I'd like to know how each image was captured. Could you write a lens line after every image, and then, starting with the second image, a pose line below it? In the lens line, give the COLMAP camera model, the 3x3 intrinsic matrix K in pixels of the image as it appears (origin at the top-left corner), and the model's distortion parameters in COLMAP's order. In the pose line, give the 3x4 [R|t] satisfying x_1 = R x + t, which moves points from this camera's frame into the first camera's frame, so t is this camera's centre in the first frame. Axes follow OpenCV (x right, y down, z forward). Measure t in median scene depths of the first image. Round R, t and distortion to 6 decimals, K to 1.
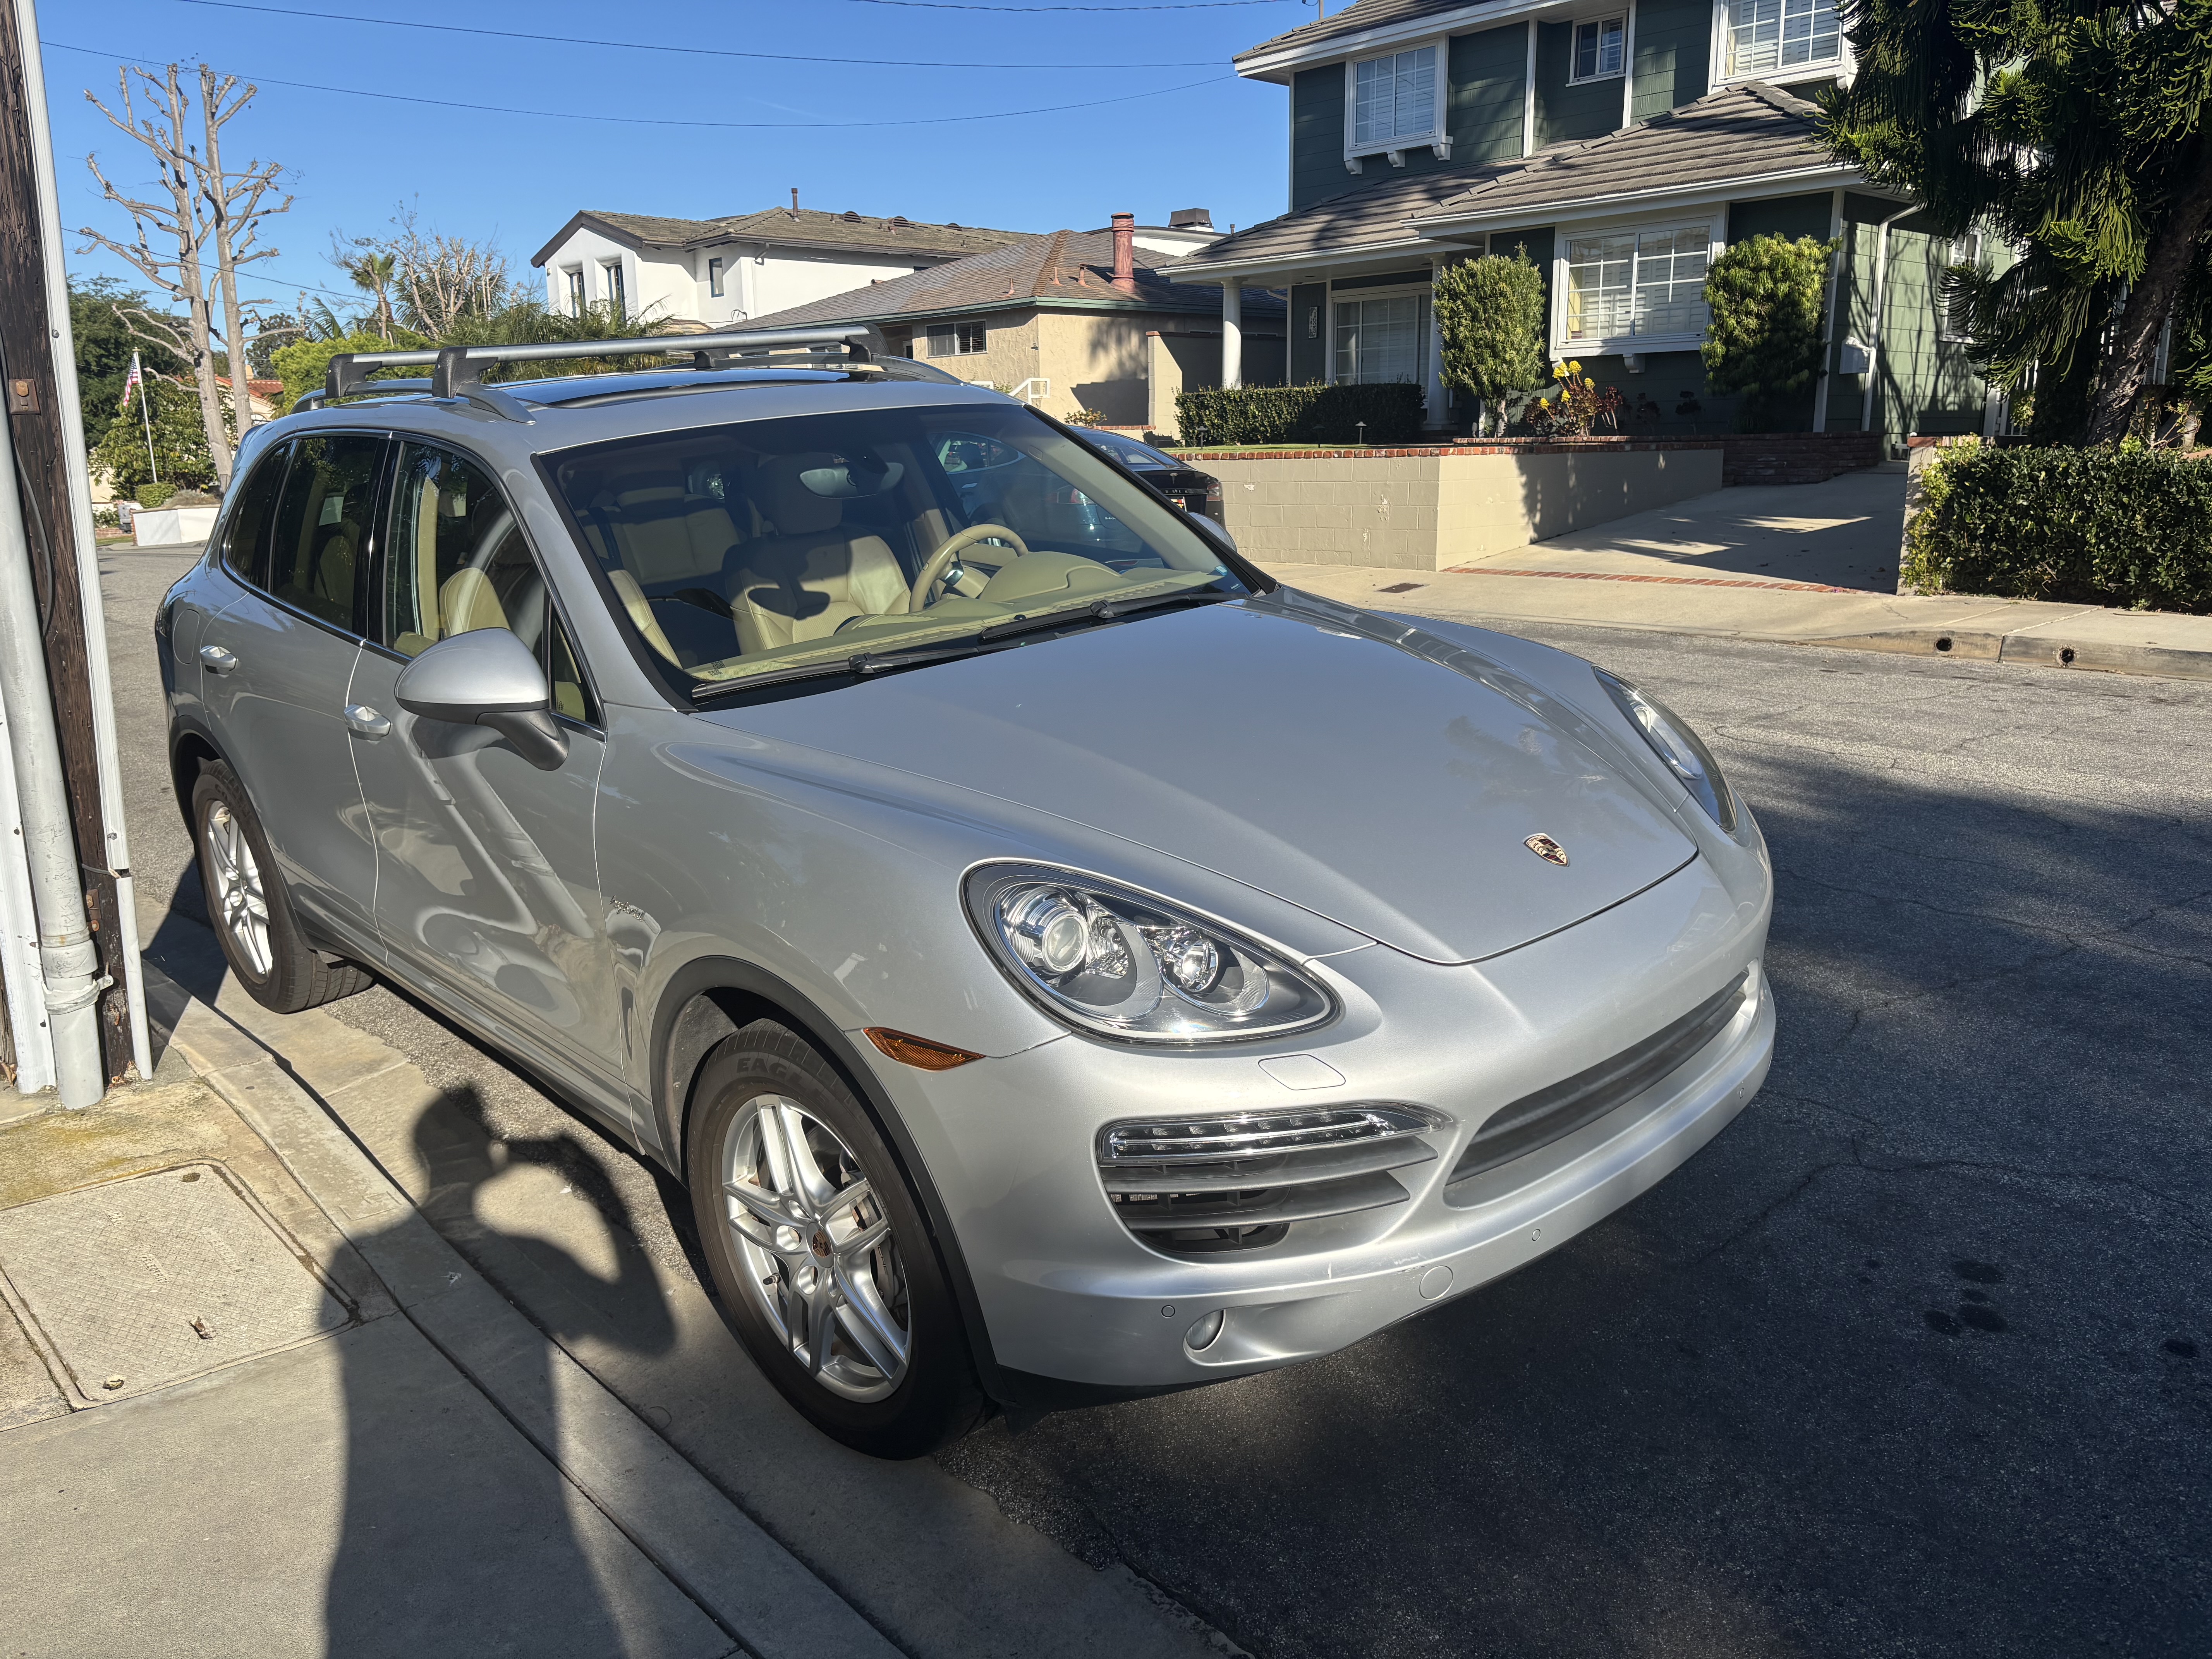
lens RADIAL K [[1675.3, 0, 1114.5], [0, 1675.3, 836.6], [0, 0, 1]] dist [0.042384, -0.046053]
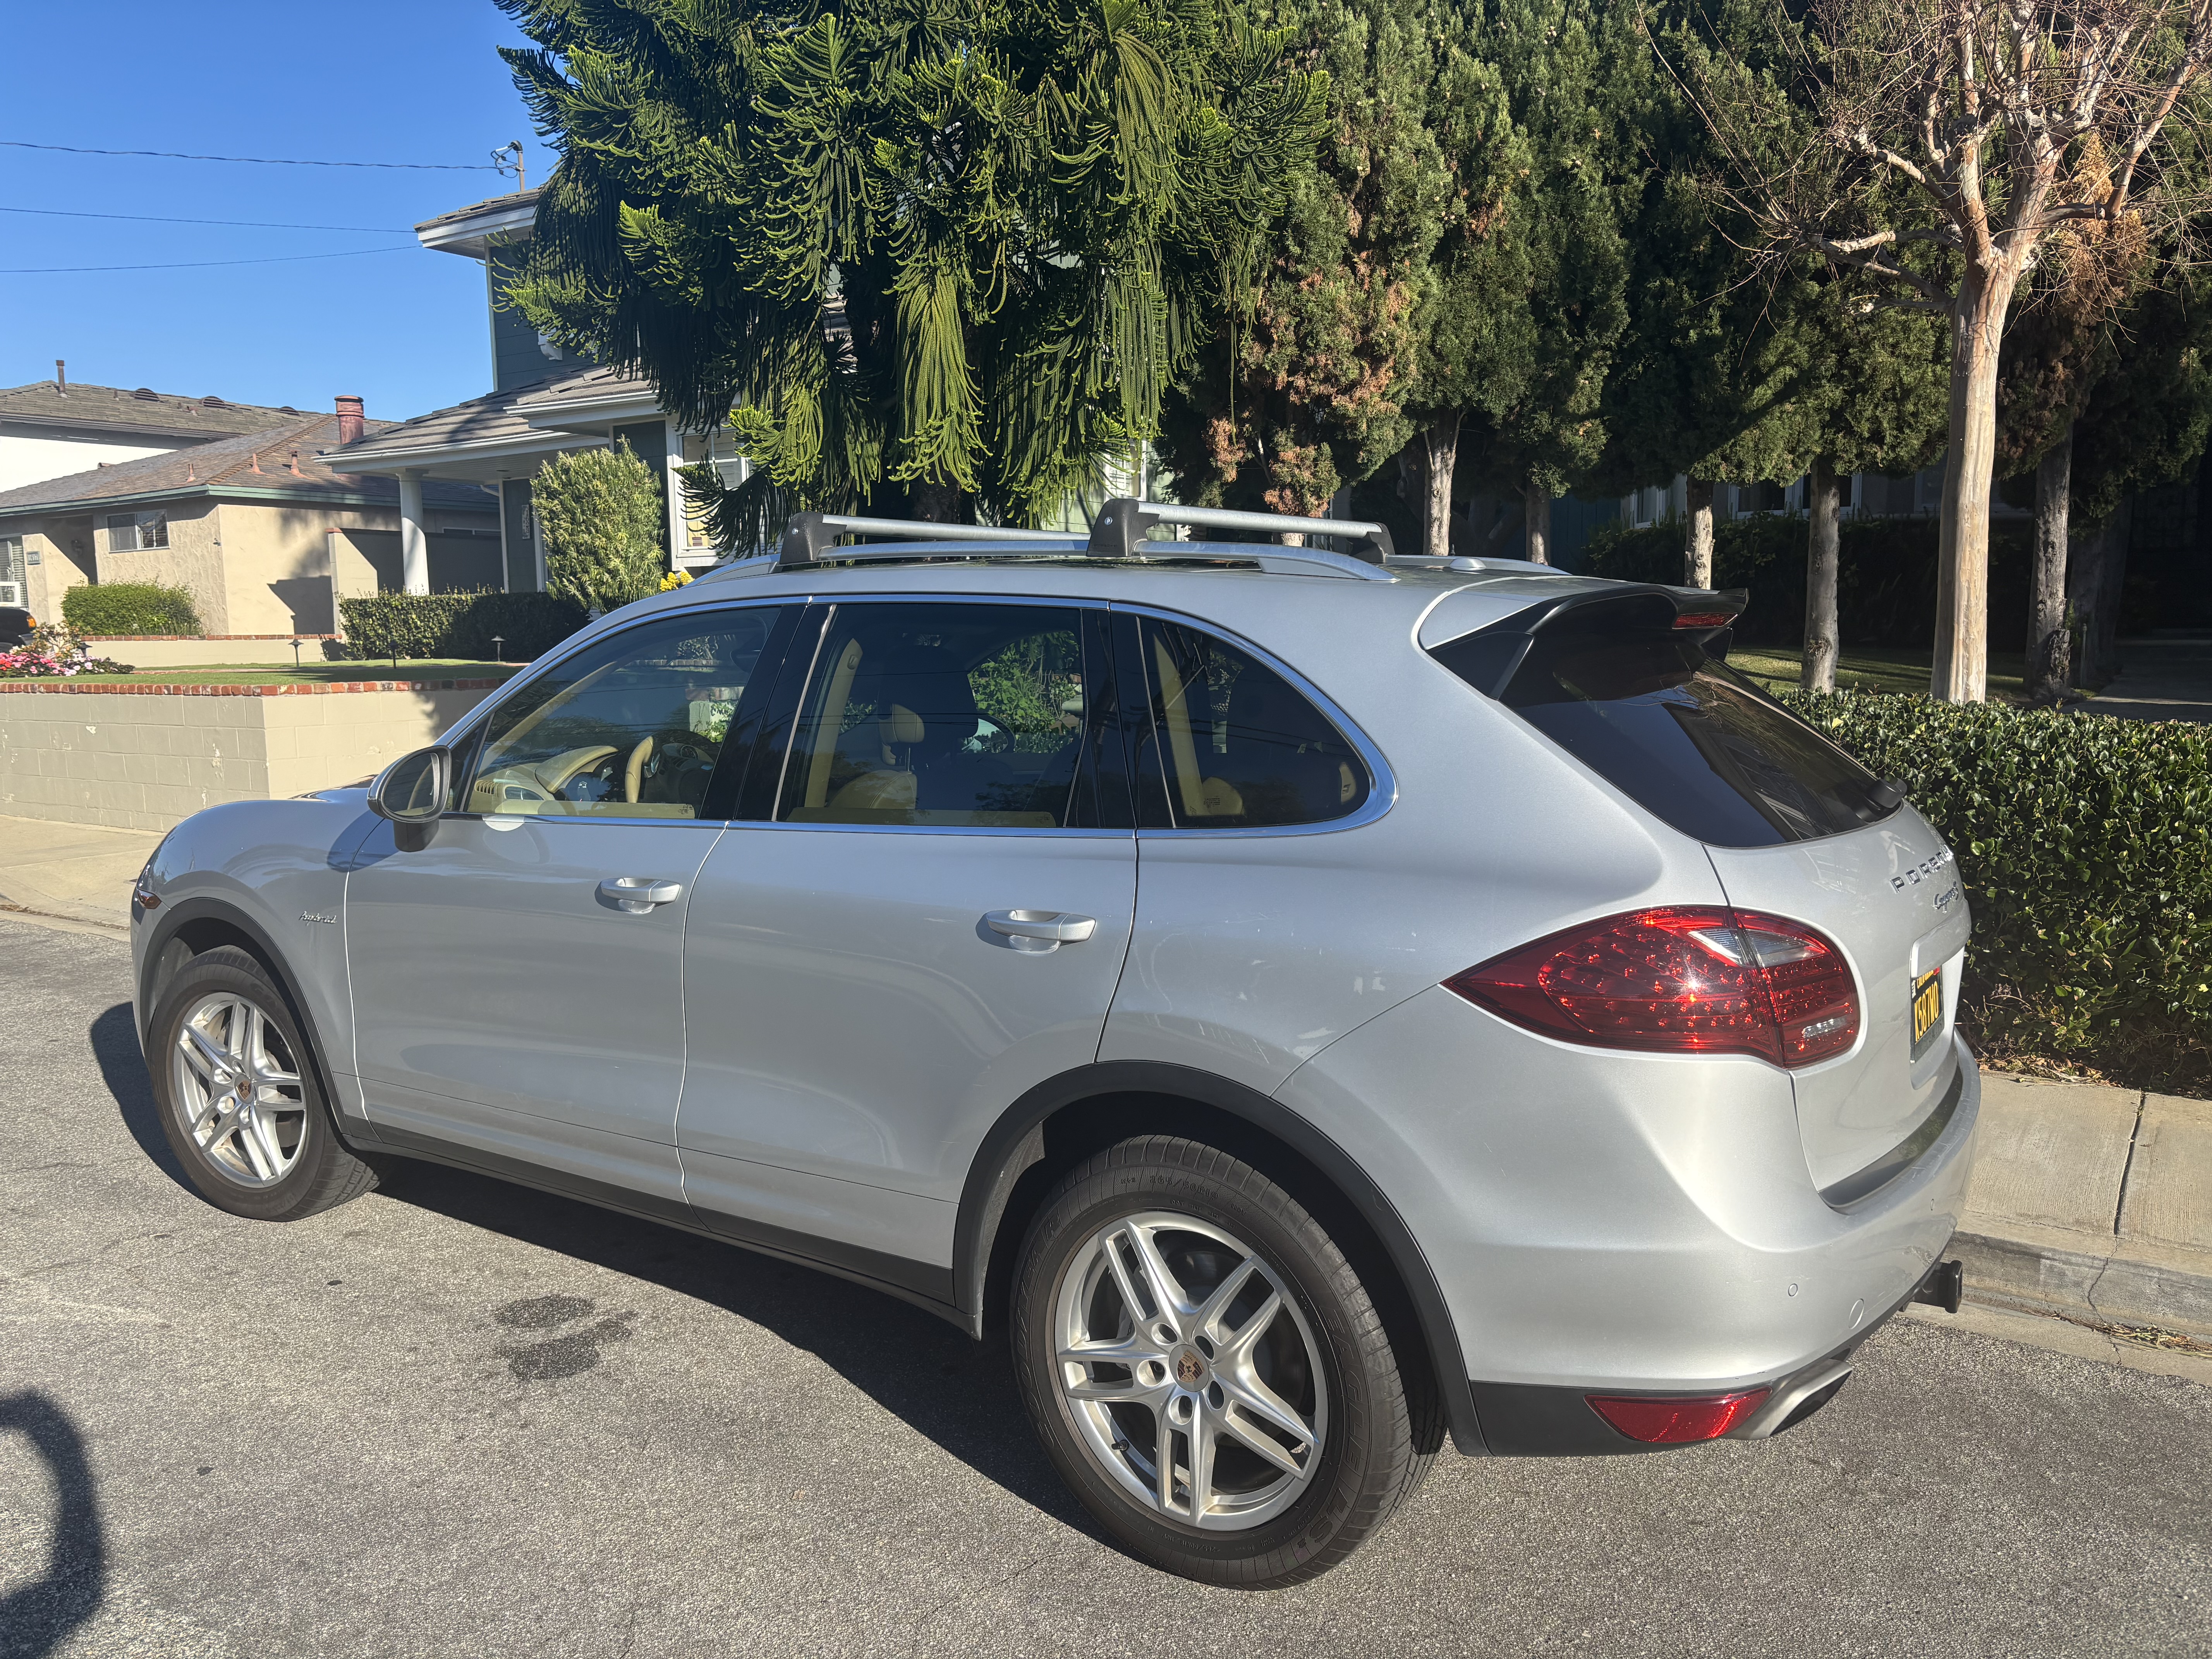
lens RADIAL K [[1675.3, 0, 1114.5], [0, 1675.3, 836.6], [0, 0, 1]] dist [0.042384, -0.046053]
pose [[0.967125, -0.031698, 0.252318, 0.254605], [0.059497, 0.992867, -0.103319, -0.045852], [-0.247243, 0.114934, 0.962113, 0.135537]]
